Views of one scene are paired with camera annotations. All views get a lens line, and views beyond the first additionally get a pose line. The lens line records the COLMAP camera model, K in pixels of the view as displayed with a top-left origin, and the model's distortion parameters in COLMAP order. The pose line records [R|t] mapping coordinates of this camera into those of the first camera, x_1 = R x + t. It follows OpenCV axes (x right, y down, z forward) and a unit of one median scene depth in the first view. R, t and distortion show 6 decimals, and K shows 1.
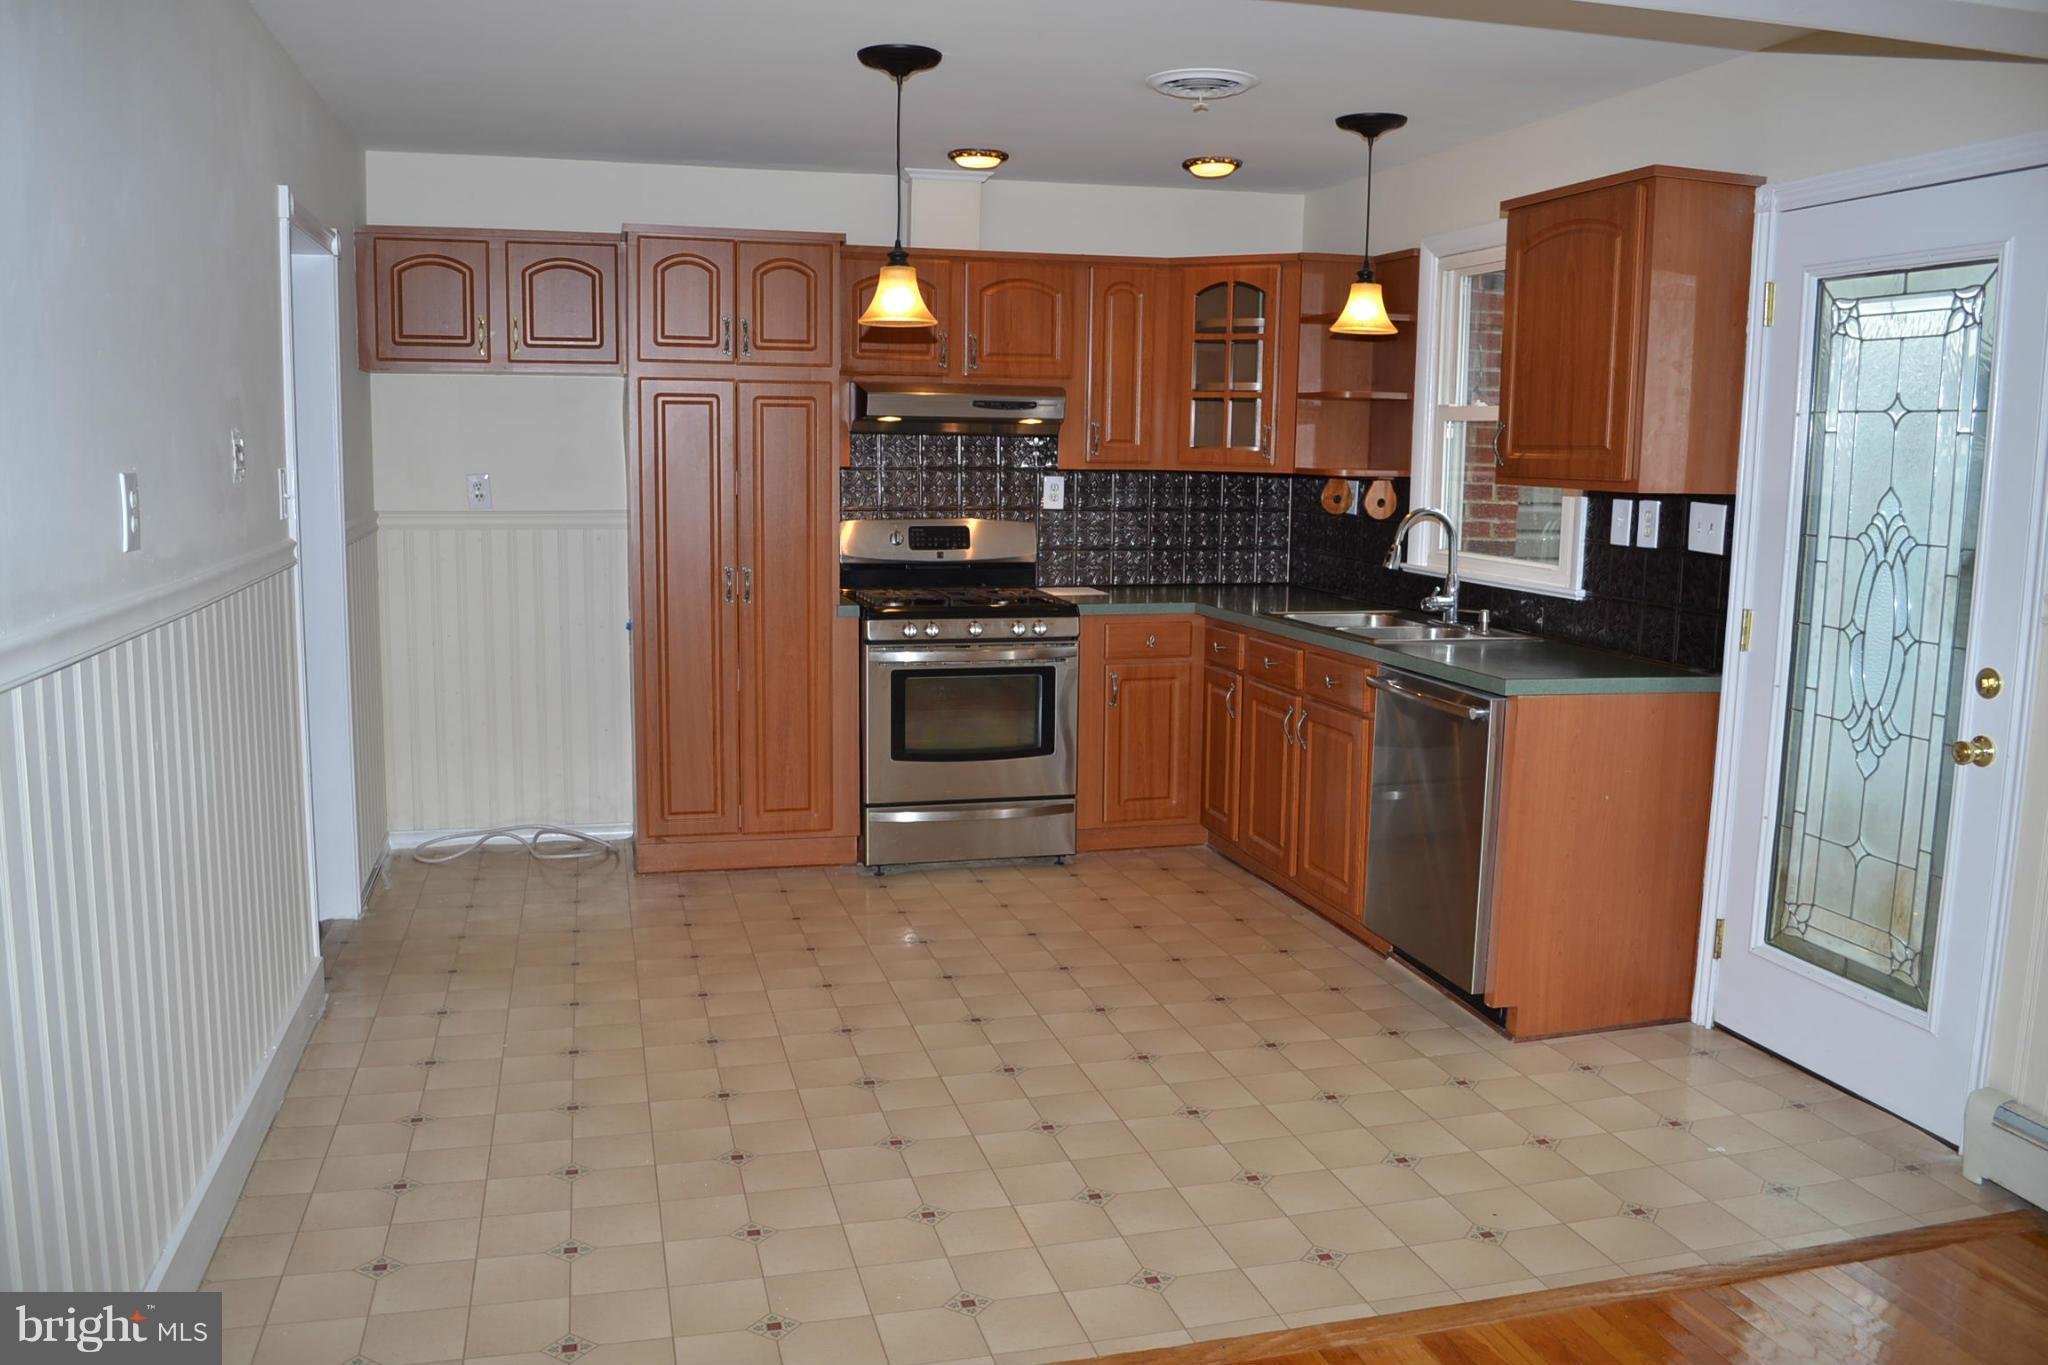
lens RADIAL K [[1636.4, 0, 1031.5], [0, 1636.4, 689.0], [0, 0, 1]] dist [-0.079734, 0.007094]
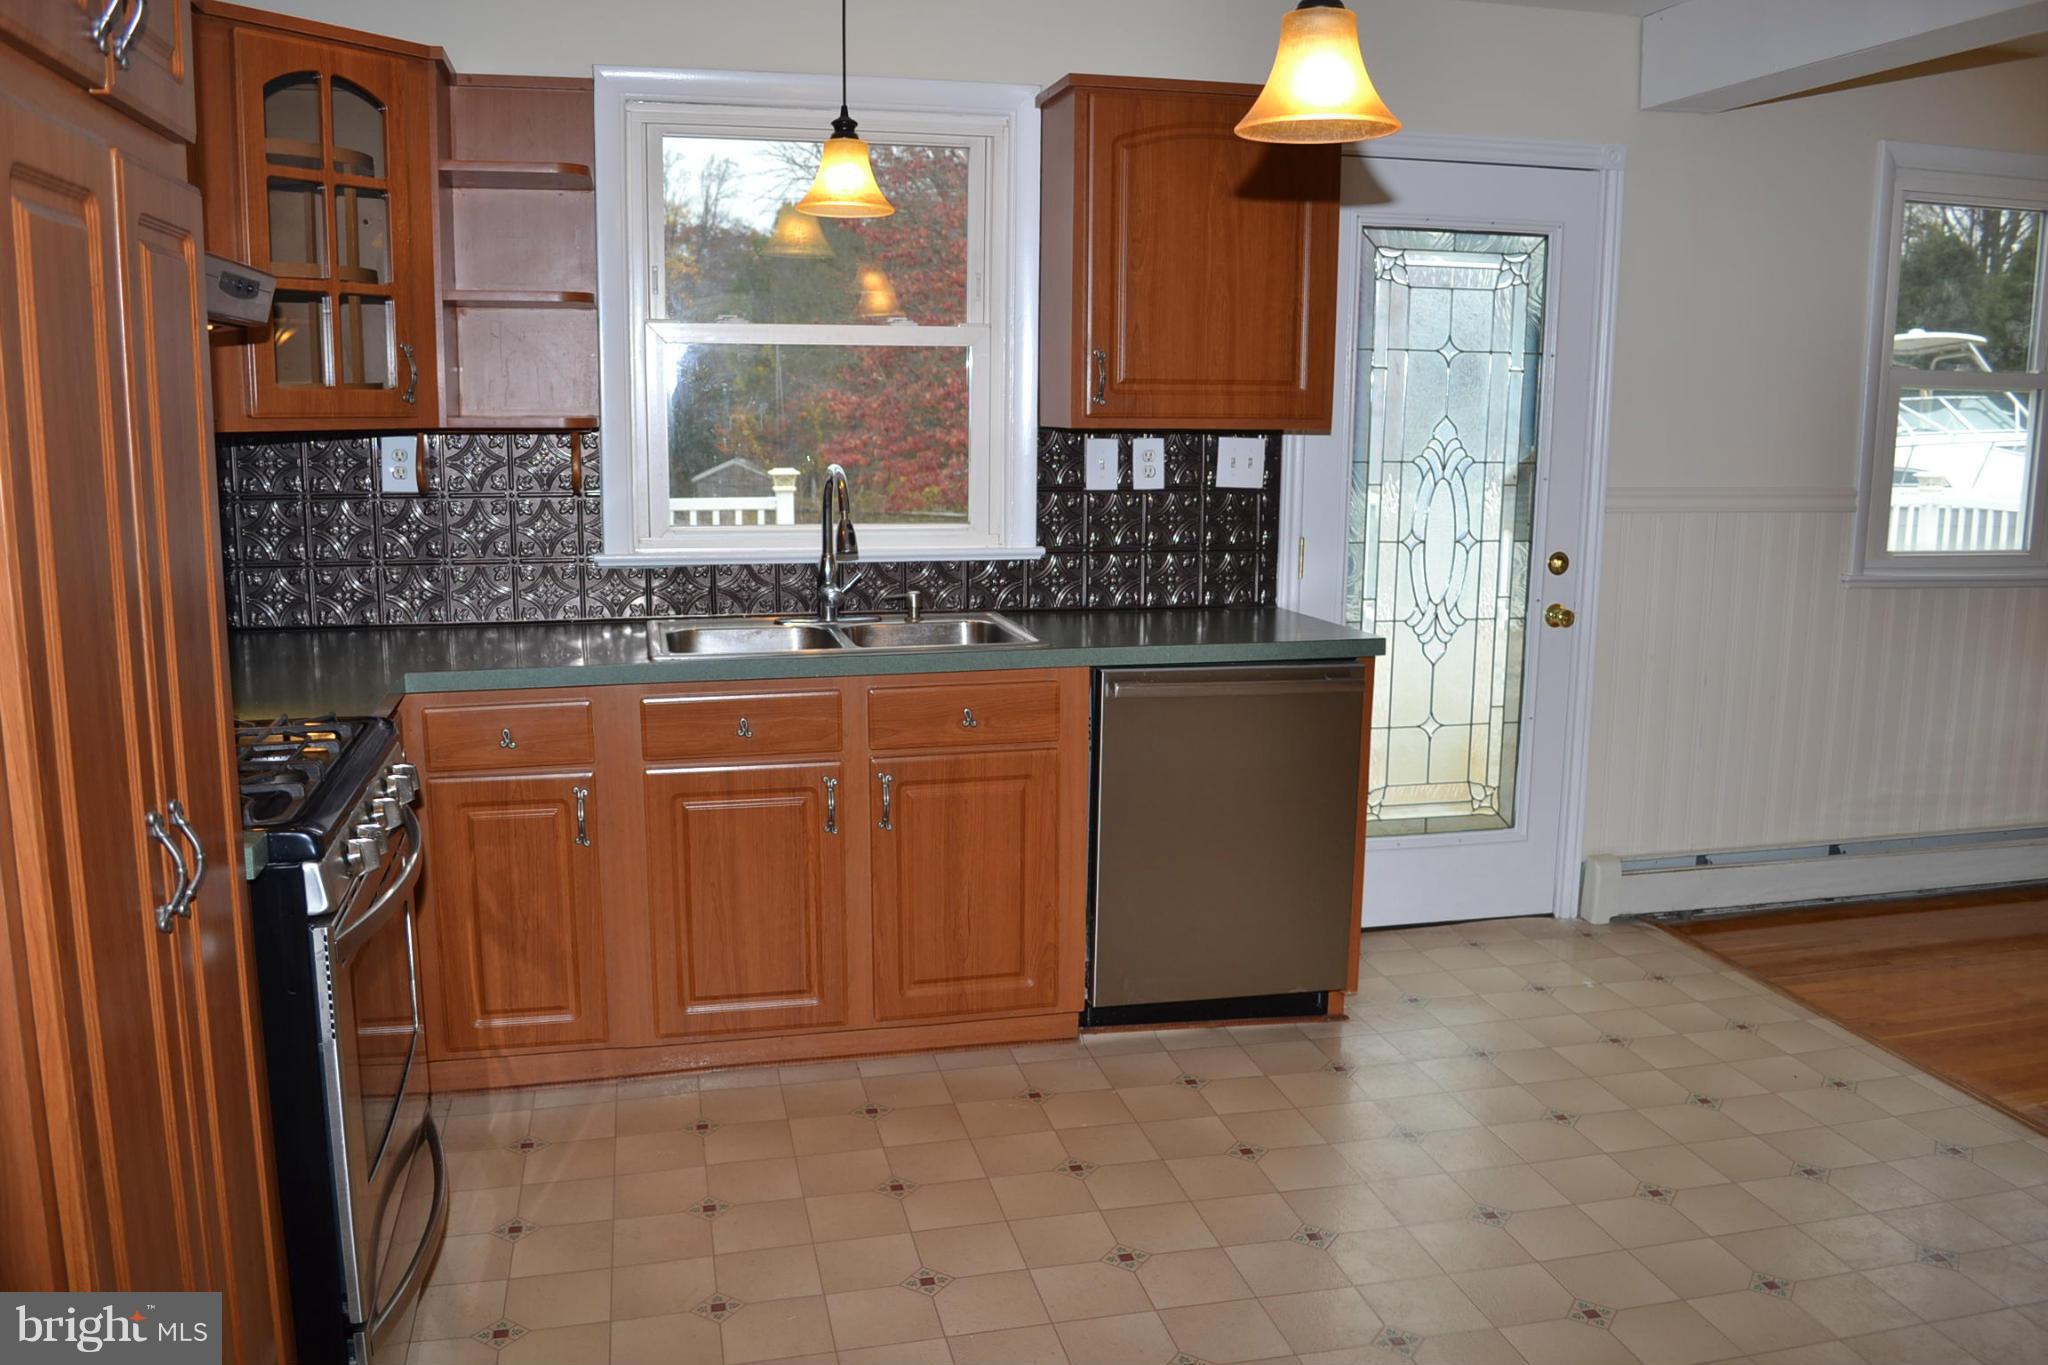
lens RADIAL K [[1636.4, 0, 1025.8], [0, 1636.4, 666.5], [0, 0, 1]] dist [-0.079734, 0.007094]
pose [[0.046043, -0.178318, 0.982895, -0.677131], [0.142016, 0.975113, 0.170254, -0.190336], [-0.988793, 0.131747, 0.070221, 1.224478]]
